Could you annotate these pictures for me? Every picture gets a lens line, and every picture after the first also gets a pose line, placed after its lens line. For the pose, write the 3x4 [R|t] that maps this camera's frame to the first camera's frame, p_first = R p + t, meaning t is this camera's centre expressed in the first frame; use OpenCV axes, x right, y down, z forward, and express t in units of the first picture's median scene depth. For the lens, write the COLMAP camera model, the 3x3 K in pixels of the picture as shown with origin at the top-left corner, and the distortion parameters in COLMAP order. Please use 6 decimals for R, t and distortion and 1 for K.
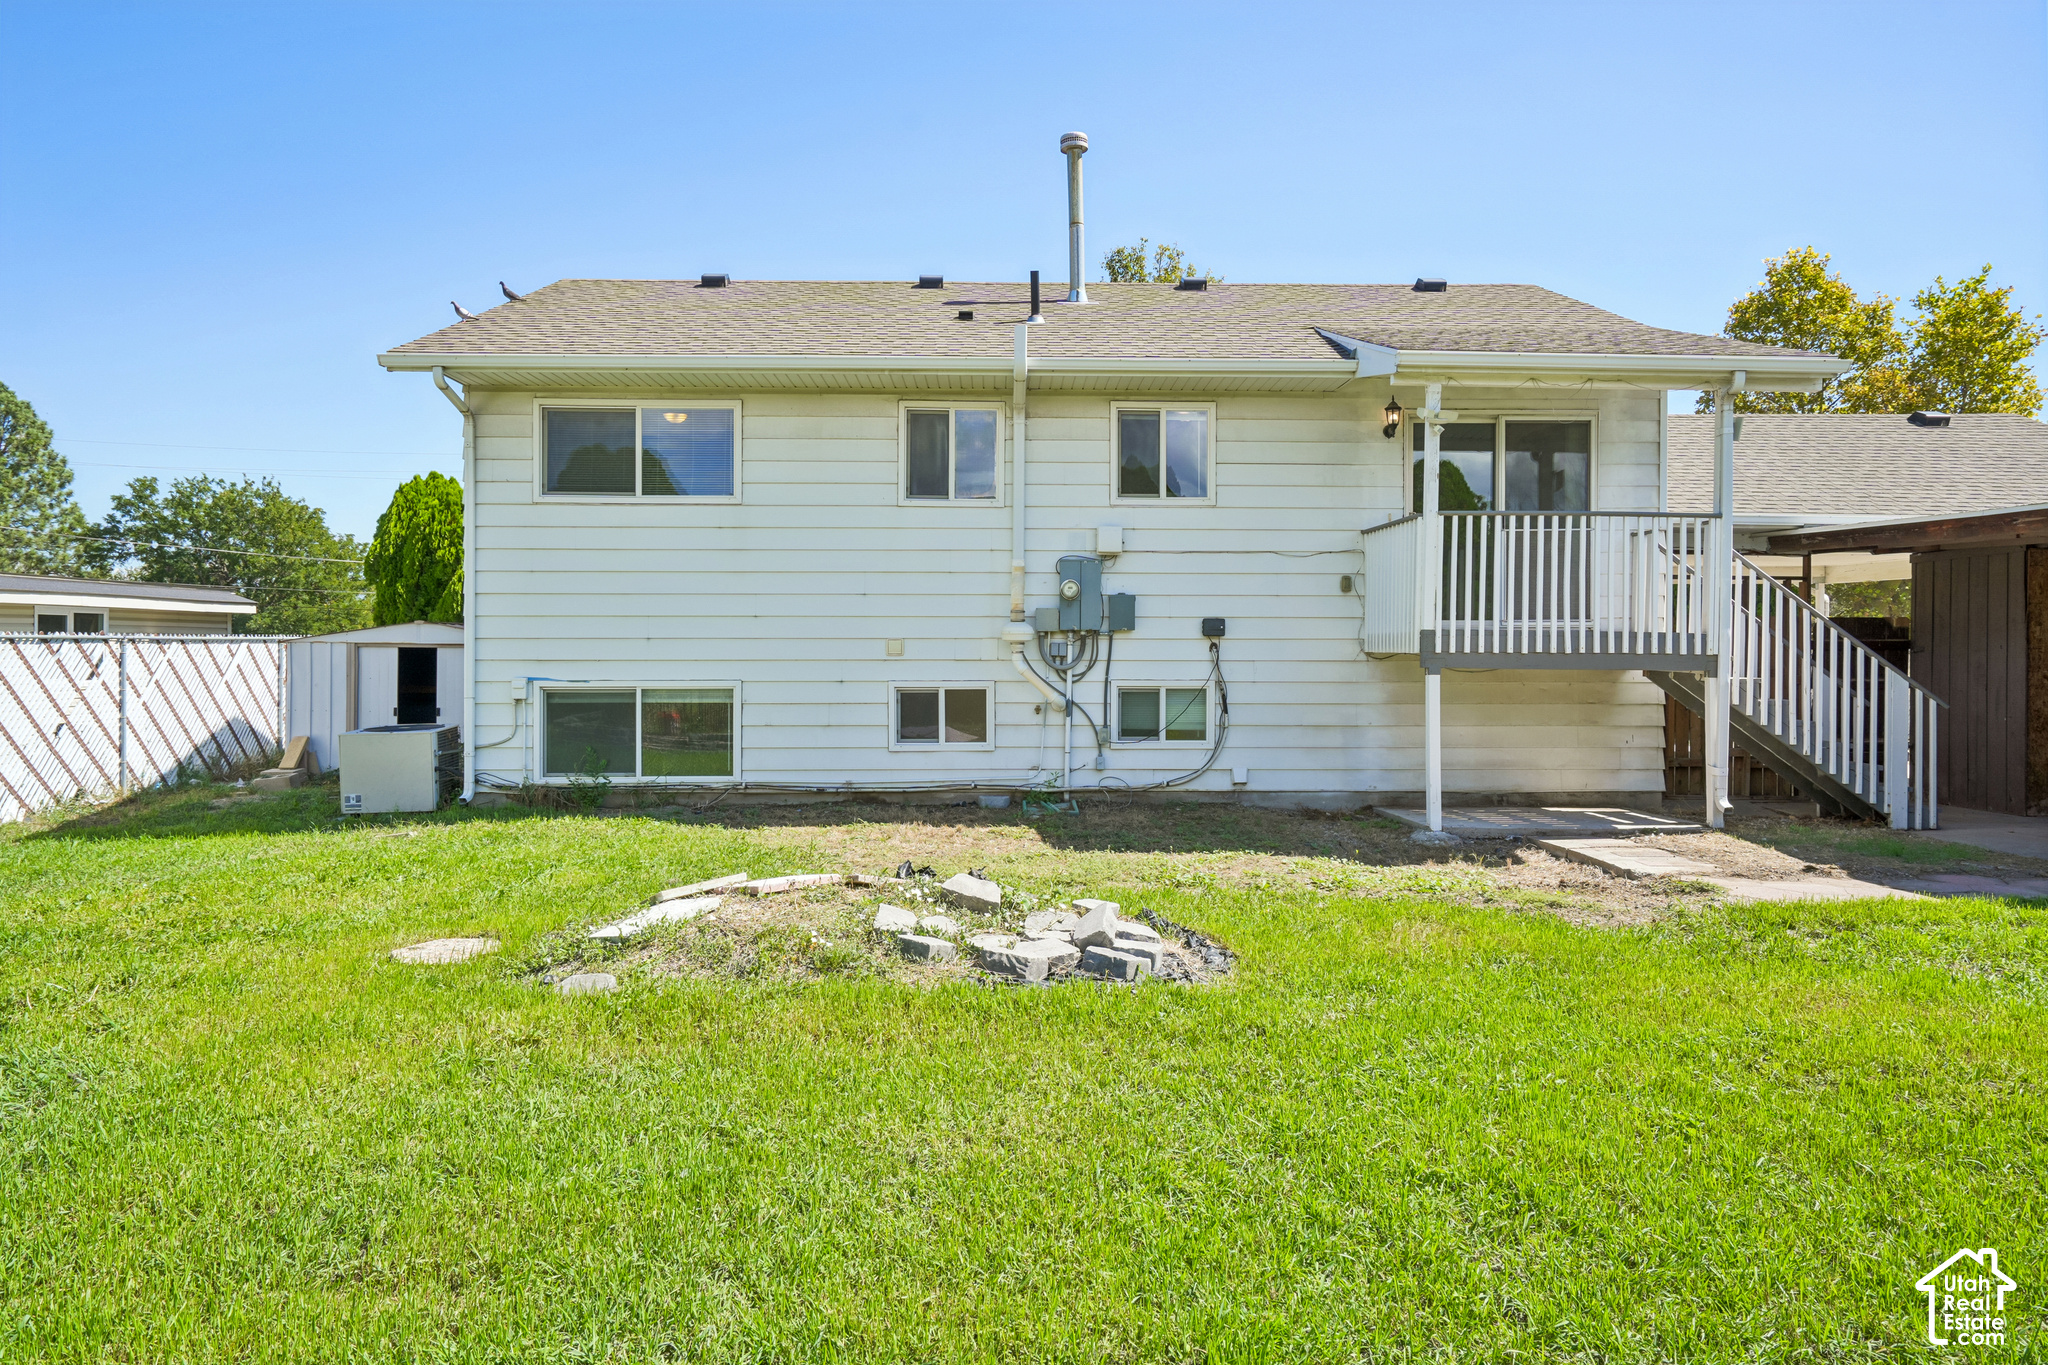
lens RADIAL K [[1299.3, 0, 1026.2], [0, 1299.3, 664.0], [0, 0, 1]] dist [0.001790, -0.000640]
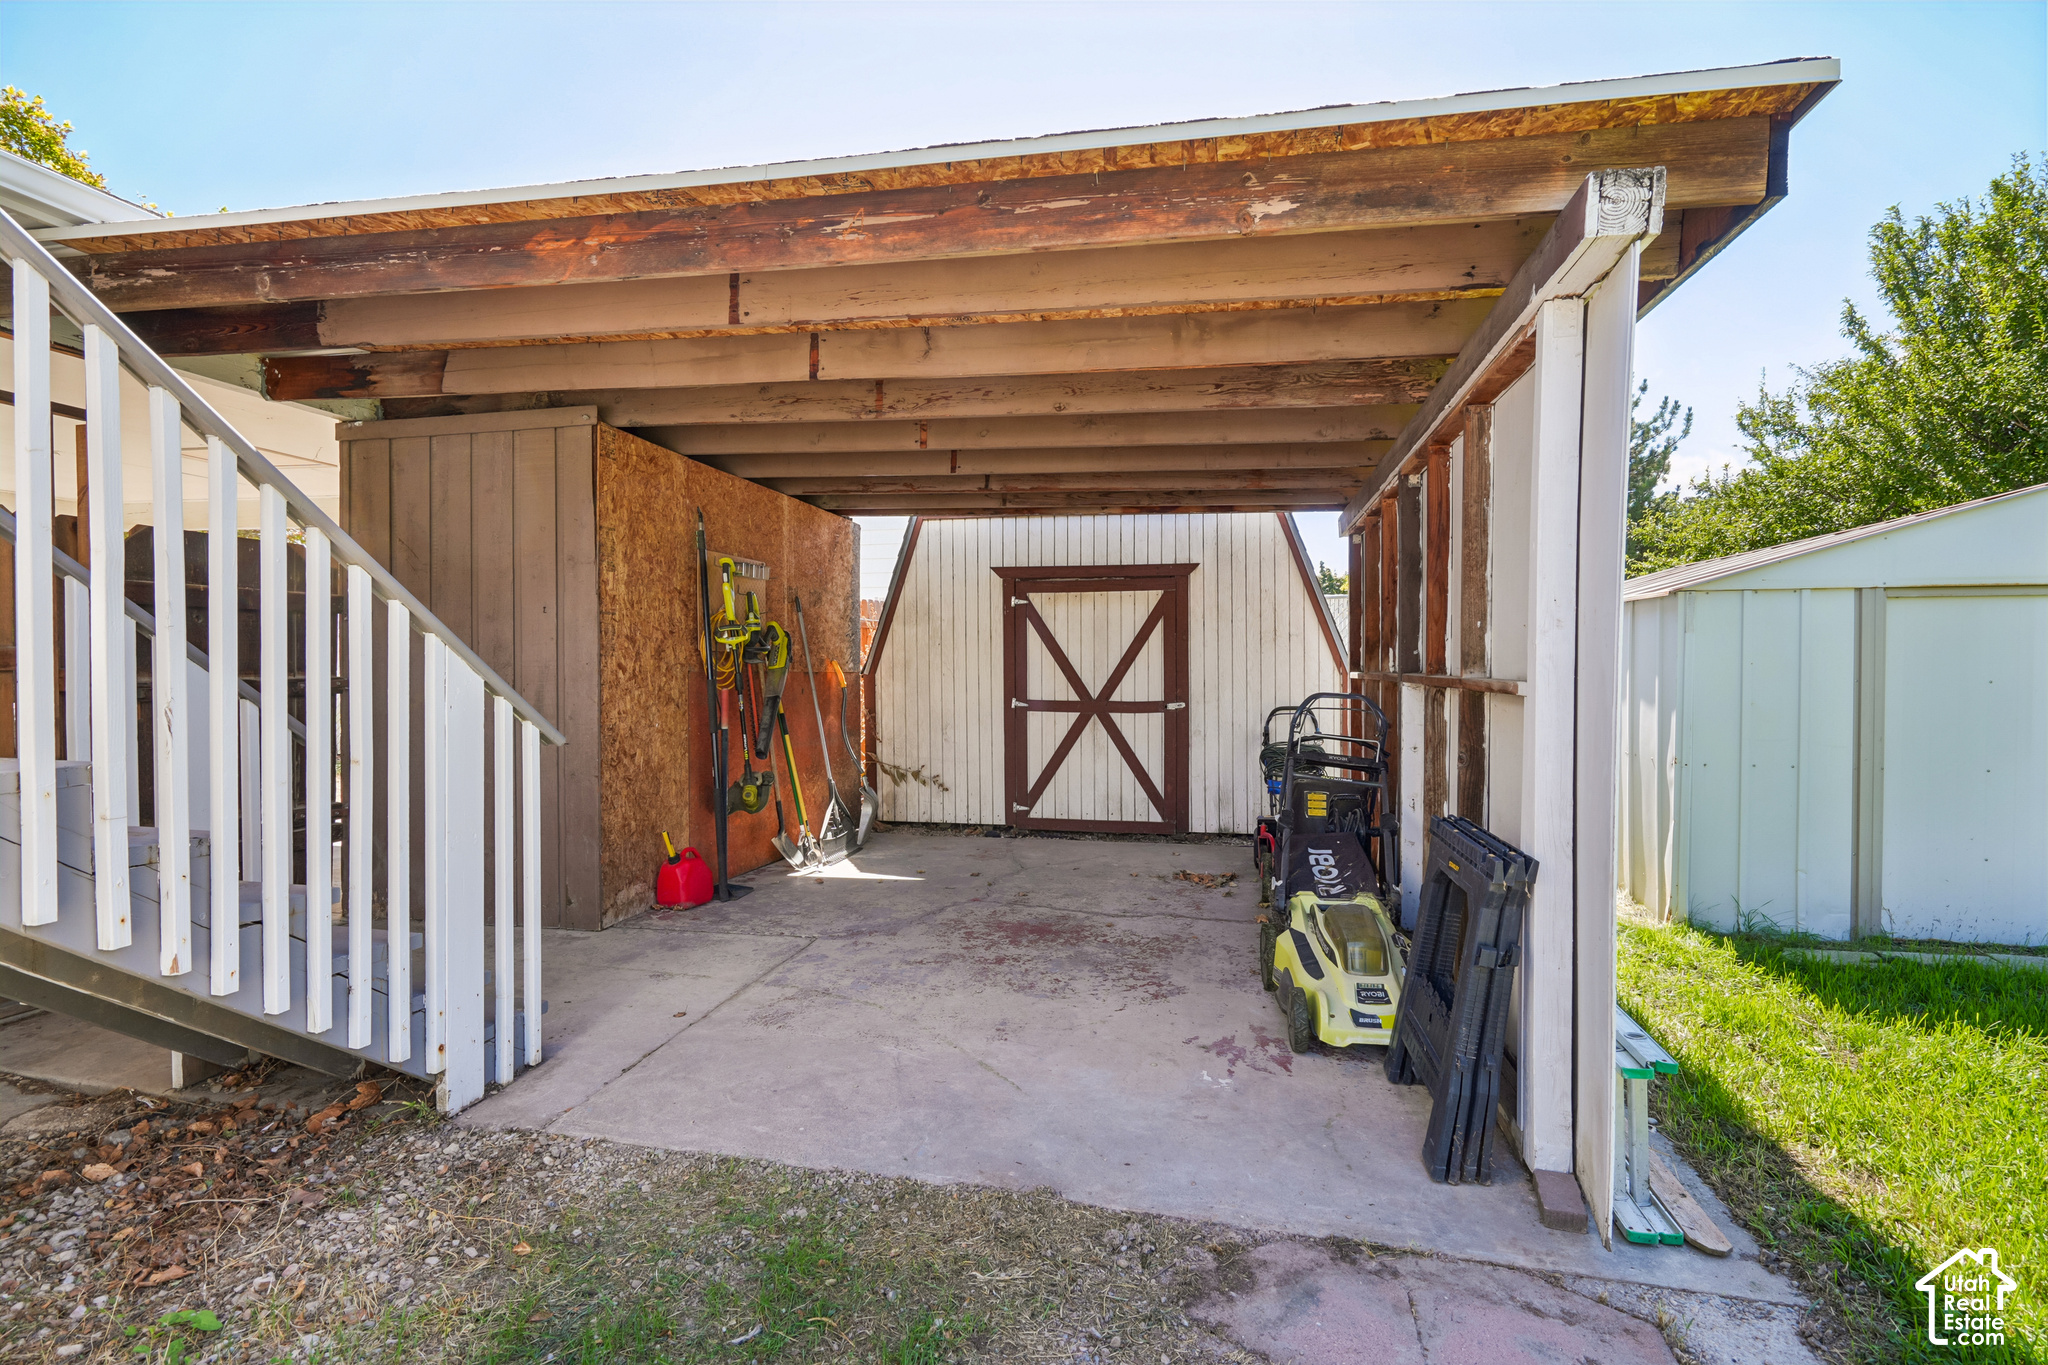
lens RADIAL K [[1003.6, 0, 1027.9], [0, 1003.6, 677.9], [0, 0, 1]] dist [0.002255, 0.000790]
pose [[0.245117, -0.013766, 0.969396, 0.413101], [0.005856, 0.999902, 0.012719, 0.010614], [-0.969476, 0.002559, 0.245173, 0.722683]]
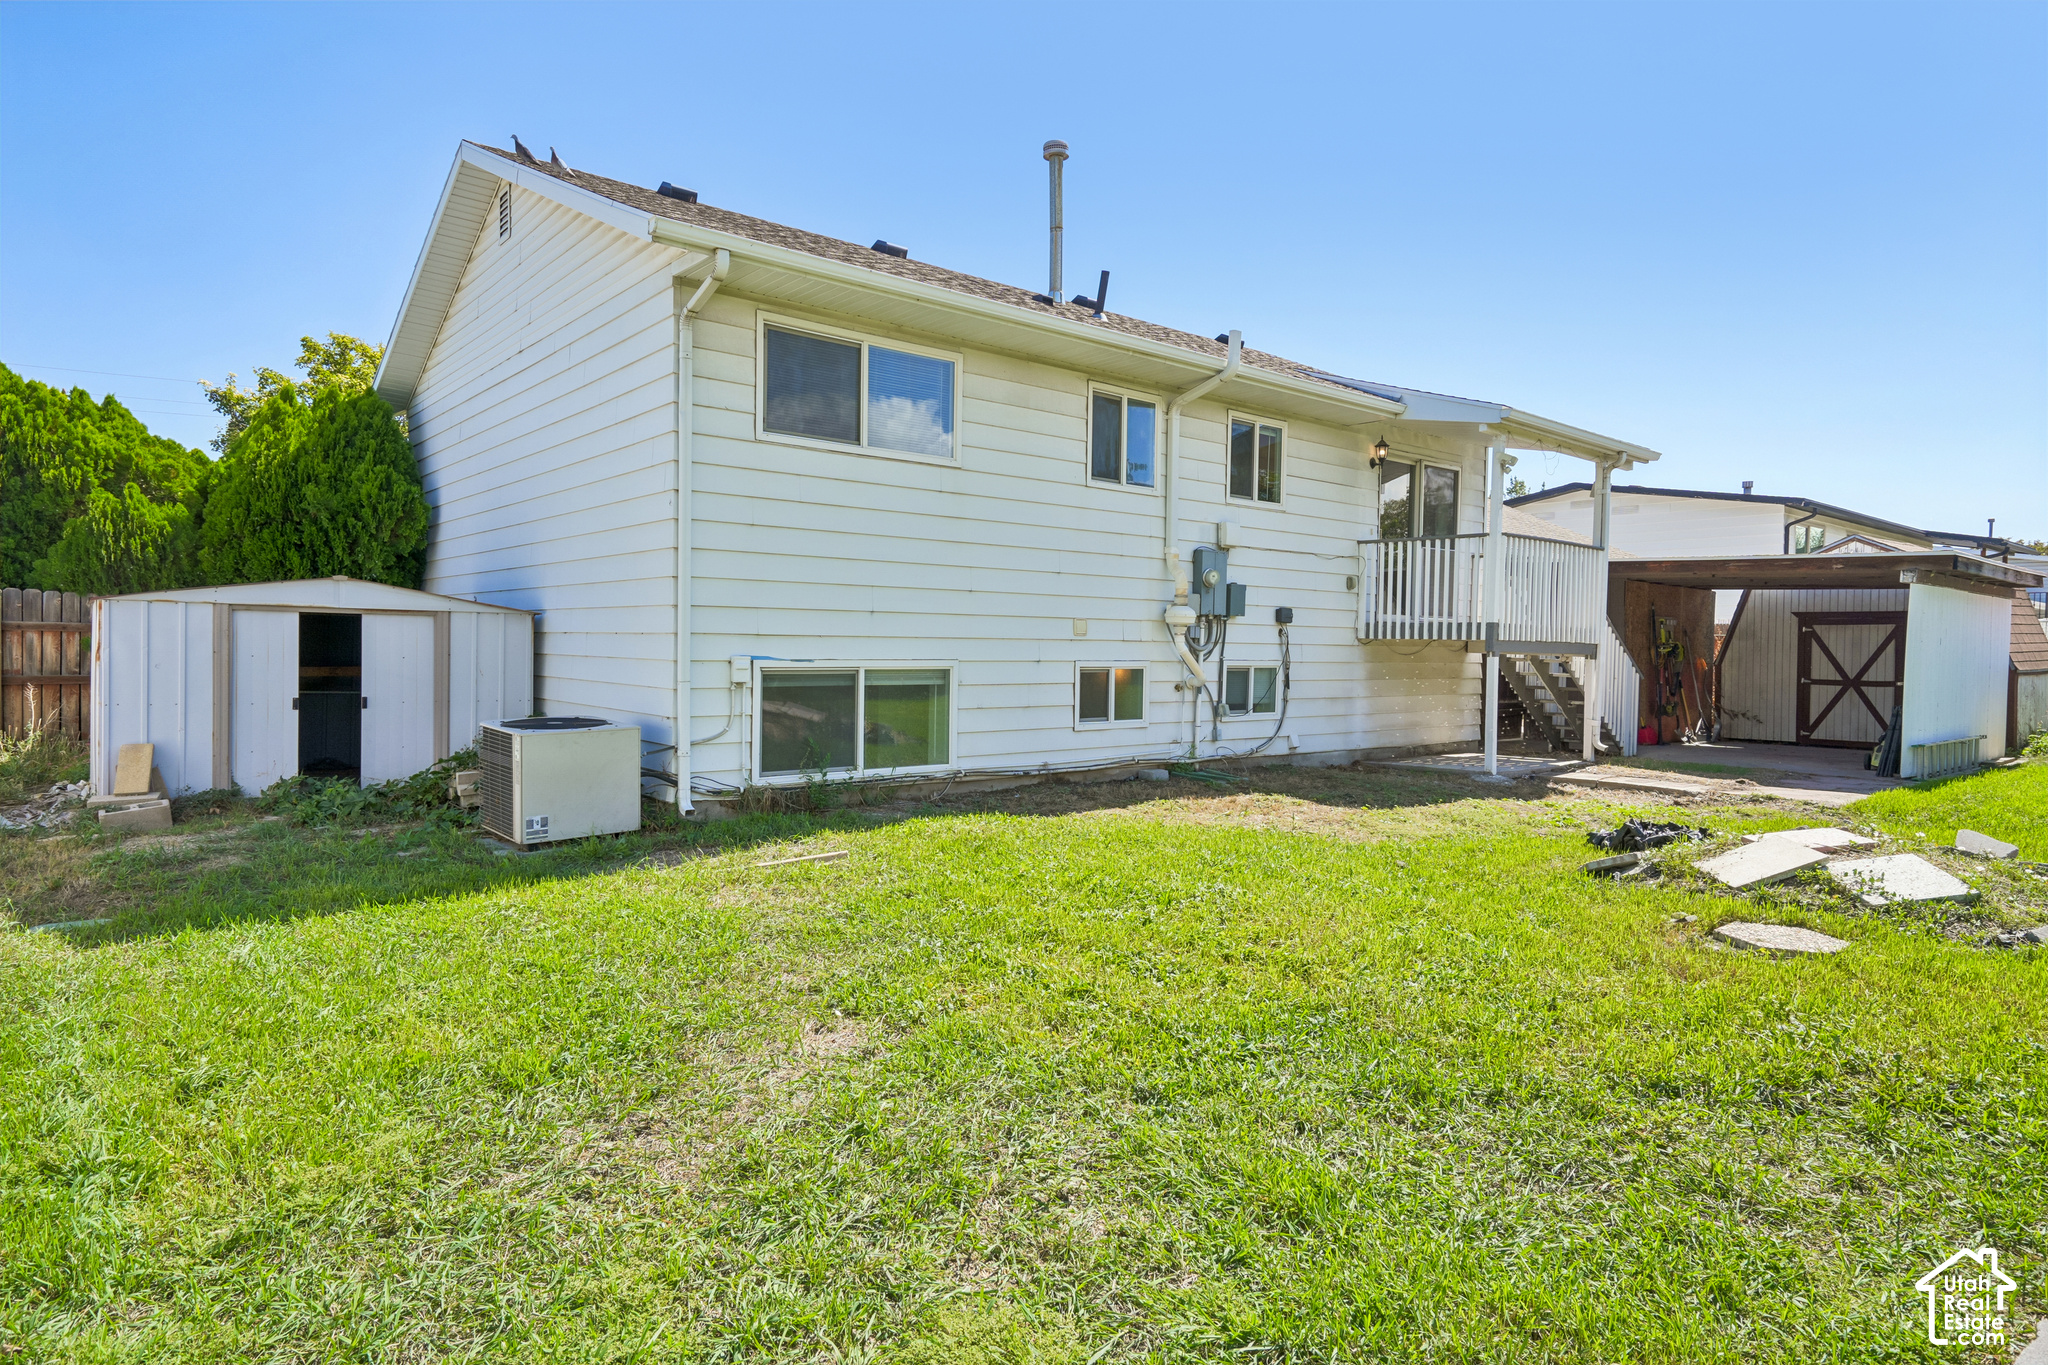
lens RADIAL K [[1141.7, 0, 1015.8], [0, 1141.7, 680.3], [0, 0, 1]] dist [-0.000365, 0.000706]
pose [[0.796815, -0.008896, 0.604158, -0.672695], [-0.009232, 0.999596, 0.026894, 0.004725], [-0.604153, -0.027007, 0.796411, 0.325892]]
